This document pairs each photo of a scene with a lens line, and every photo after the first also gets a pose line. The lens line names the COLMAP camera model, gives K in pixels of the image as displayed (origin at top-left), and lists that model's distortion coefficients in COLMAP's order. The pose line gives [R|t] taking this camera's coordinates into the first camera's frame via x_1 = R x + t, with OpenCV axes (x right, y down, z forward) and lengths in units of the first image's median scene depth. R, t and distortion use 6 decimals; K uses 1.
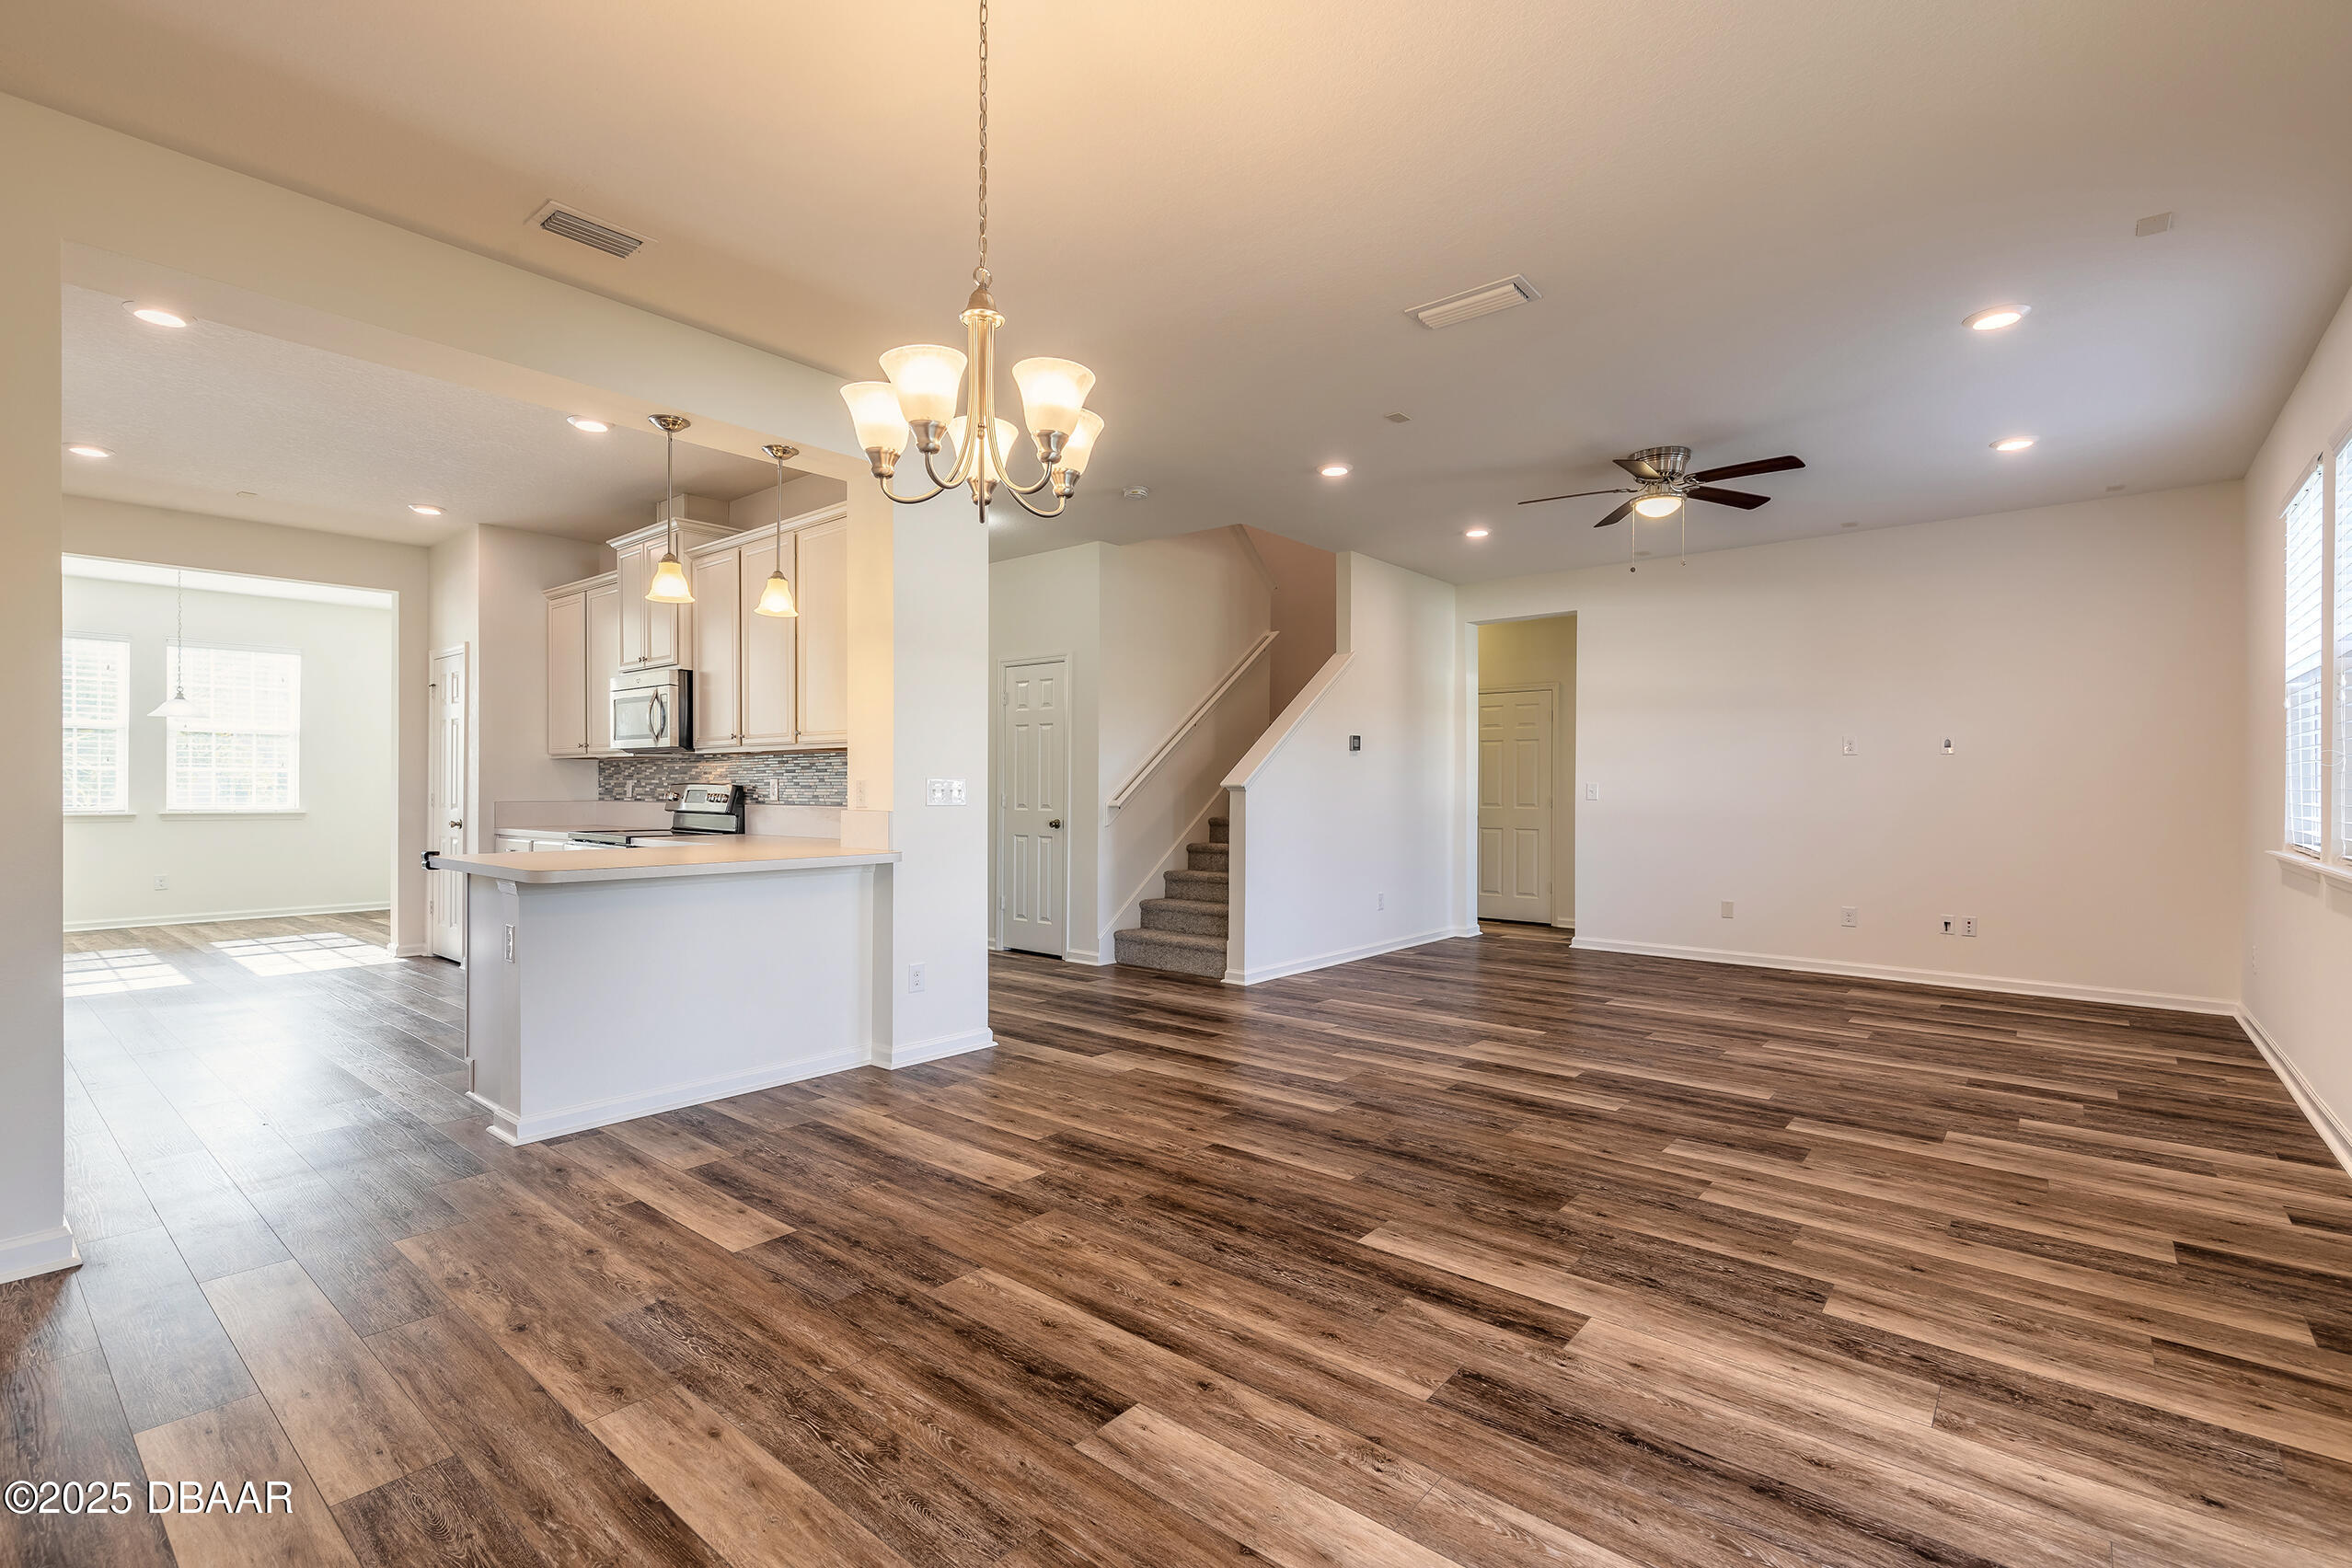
lens RADIAL K [[1055.1, 0, 1176.8], [0, 1055.1, 791.1], [0, 0, 1]] dist [0.002582, -0.000299]
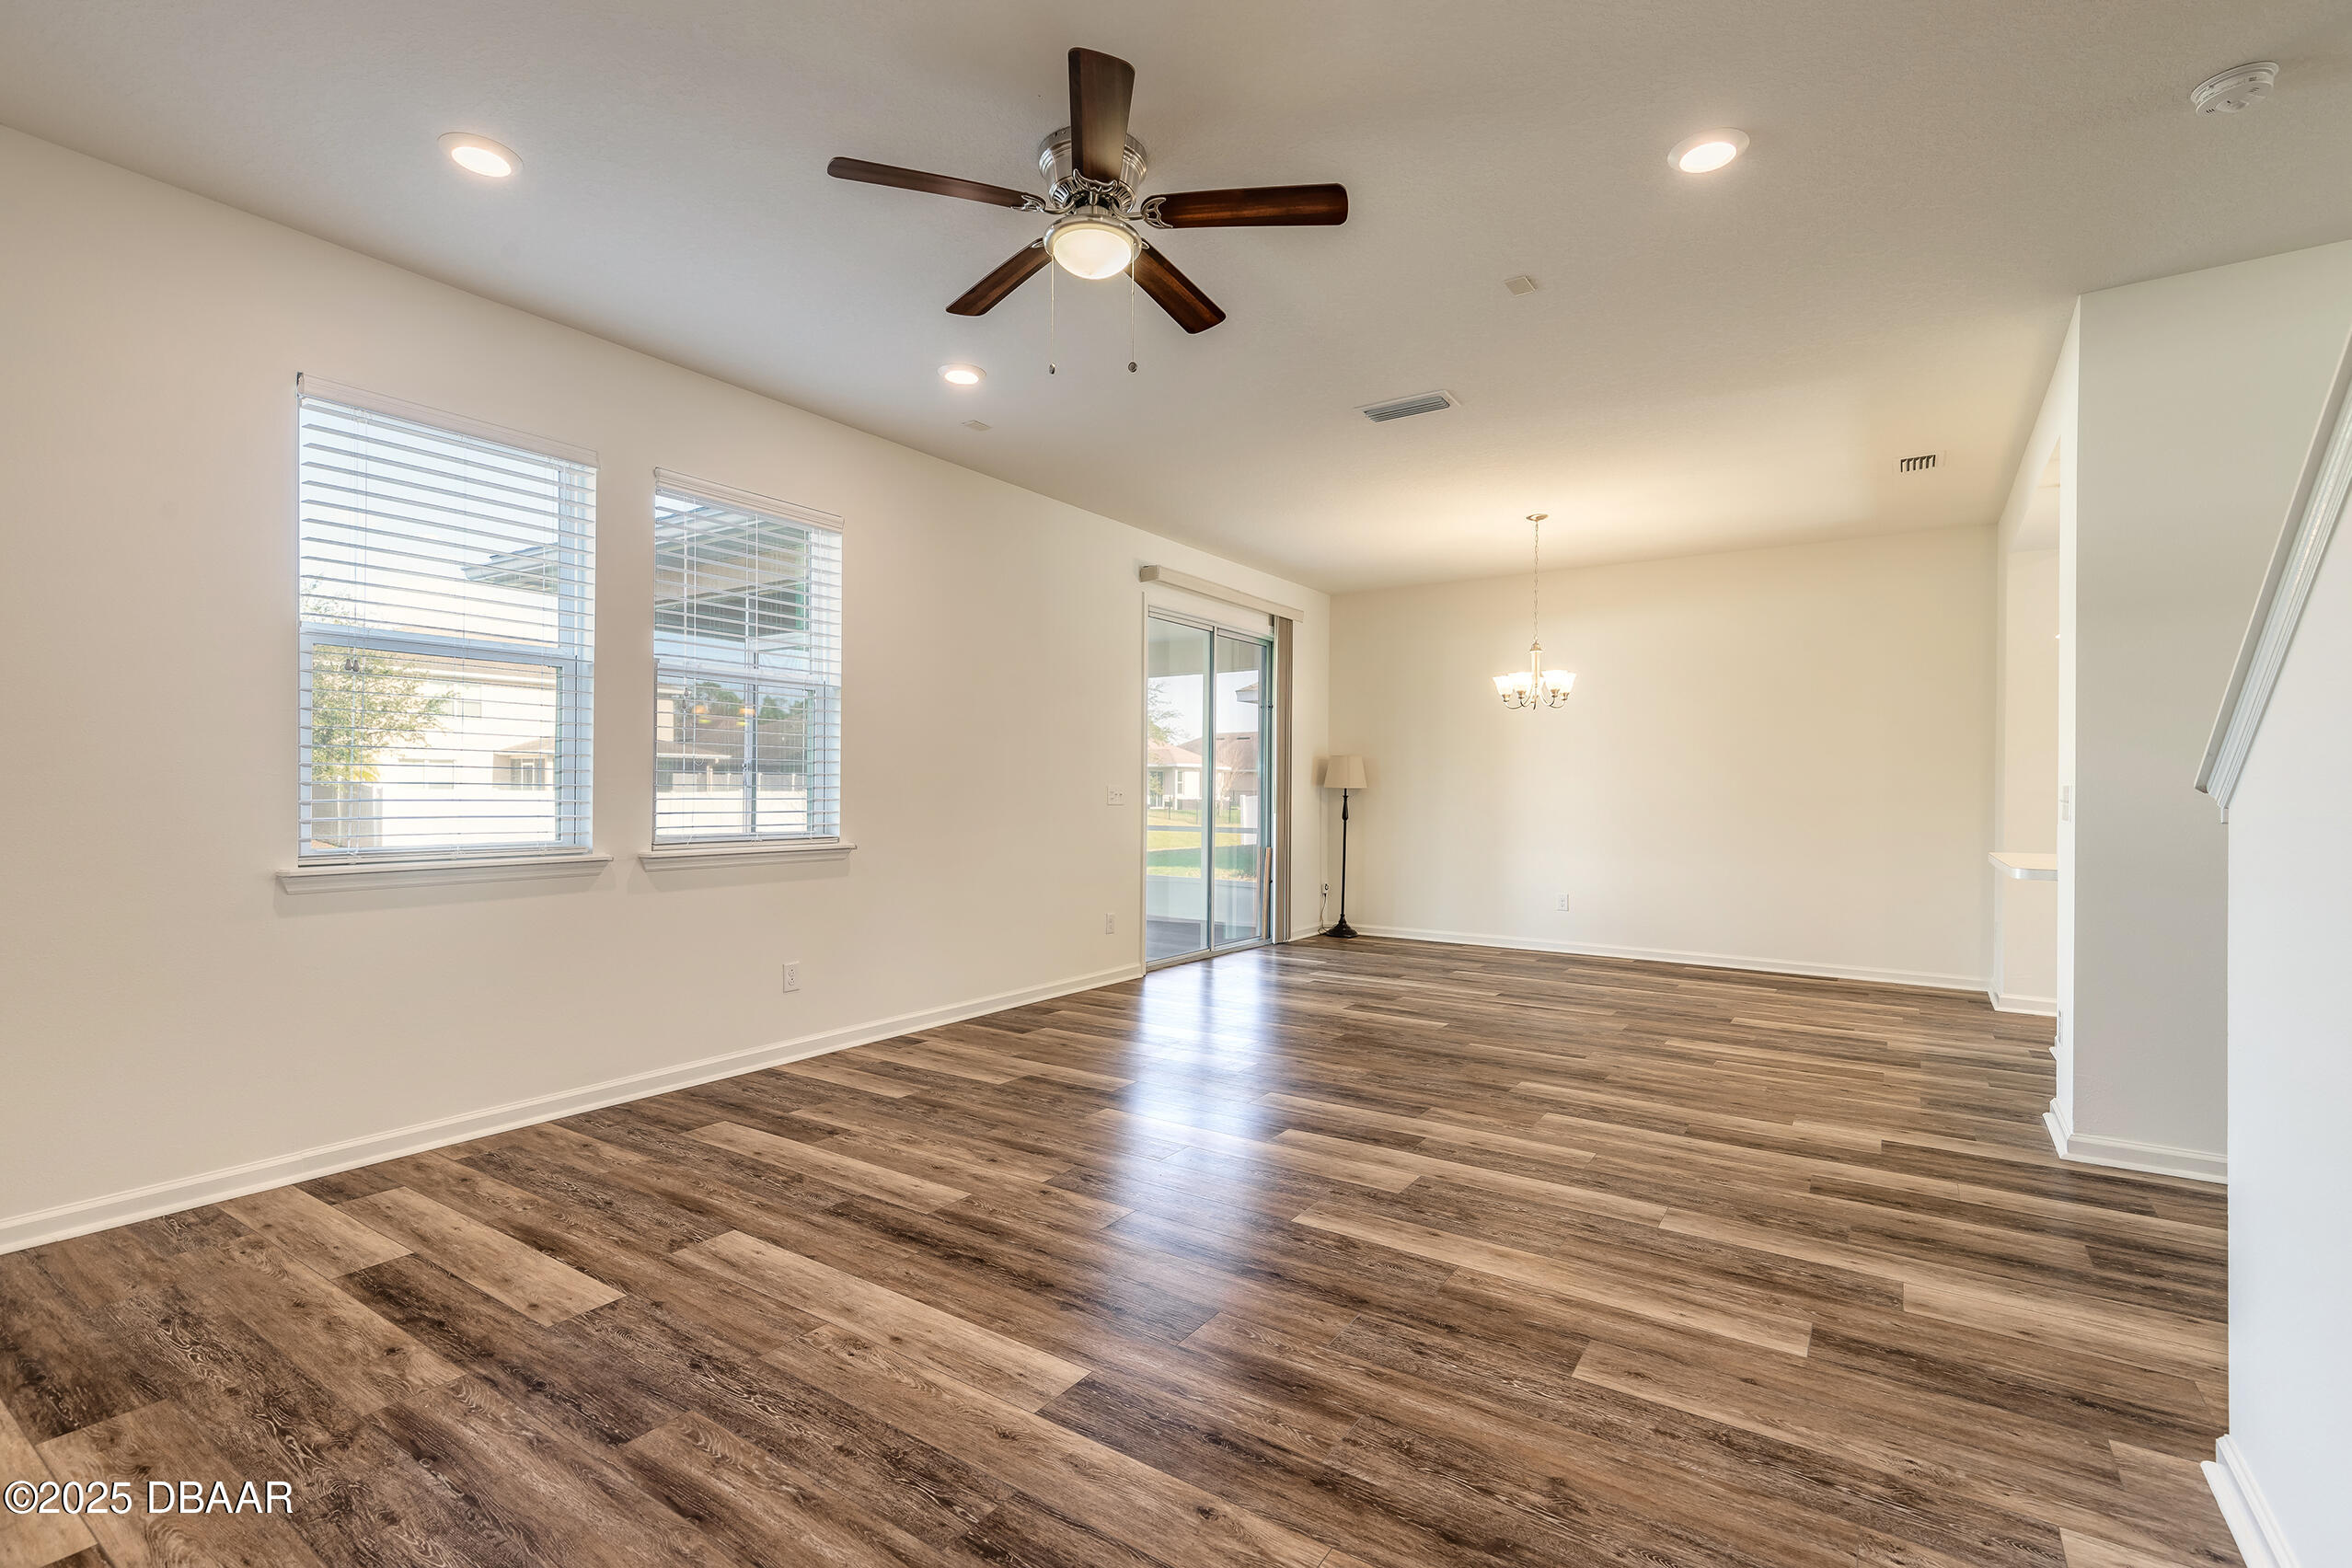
lens RADIAL K [[1055.1, 0, 1176.8], [0, 1055.1, 791.1], [0, 0, 1]] dist [0.002582, -0.000299]
pose [[-0.994544, -0.010889, -0.103750, 0.579904], [-0.011269, 0.999932, 0.003075, -0.003962], [0.103710, 0.004227, -0.994599, 1.905117]]
